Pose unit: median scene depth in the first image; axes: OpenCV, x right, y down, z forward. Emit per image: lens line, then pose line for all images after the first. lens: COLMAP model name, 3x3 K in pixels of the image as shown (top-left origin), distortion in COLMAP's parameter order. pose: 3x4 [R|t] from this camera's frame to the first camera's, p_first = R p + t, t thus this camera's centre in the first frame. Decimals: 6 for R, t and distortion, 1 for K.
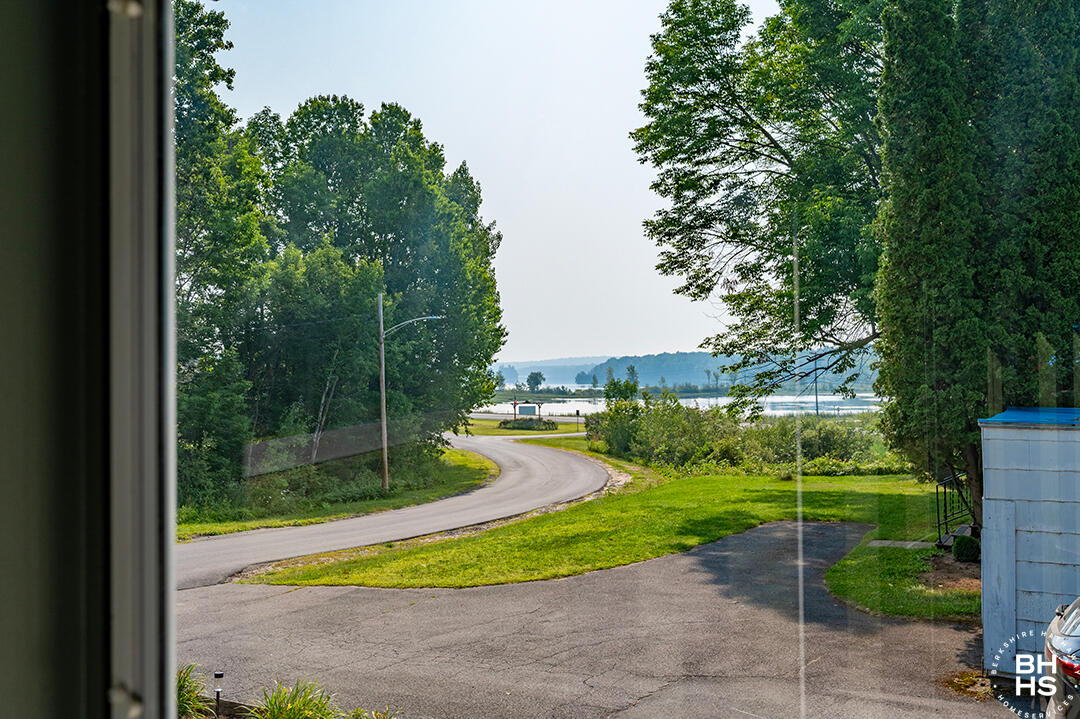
lens RADIAL K [[962.3, 0, 540.0], [0, 962.3, 359.5], [0, 0, 1]] dist [-0.004159, -0.002800]
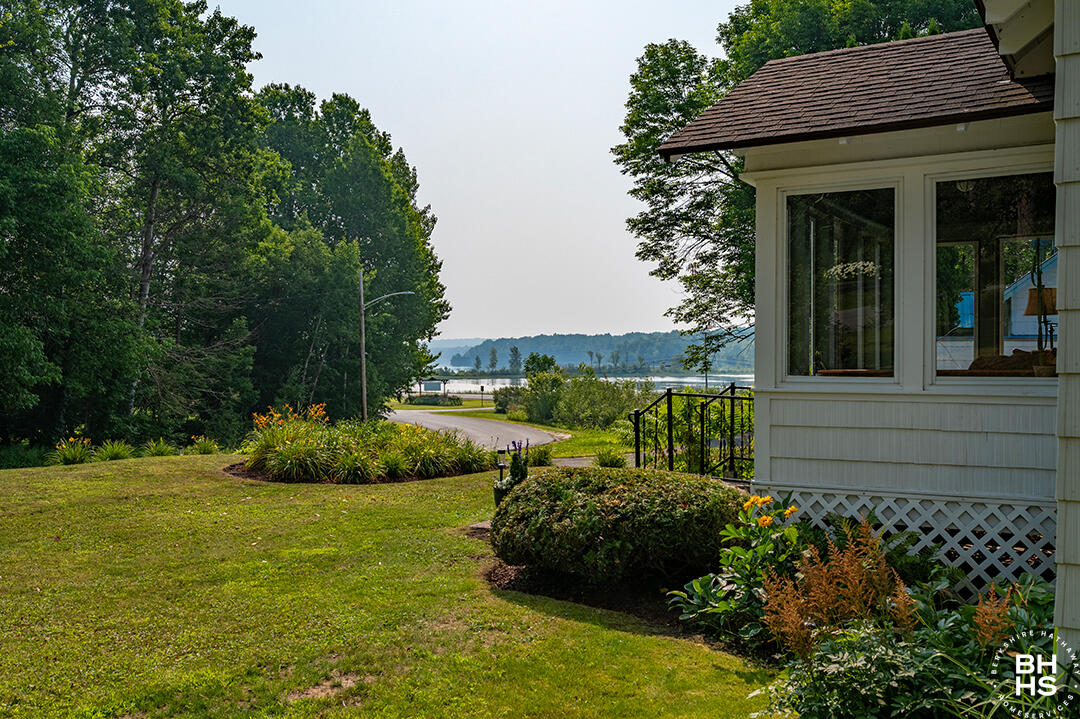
lens RADIAL K [[997.4, 0, 535.5], [0, 997.4, 342.9], [0, 0, 1]] dist [0.069887, 0.003176]
pose [[0.992125, 0.004135, 0.125186, -0.143899], [-0.004286, 0.999990, 0.000933, 0.018710], [-0.125181, -0.001462, 0.992133, -0.259968]]
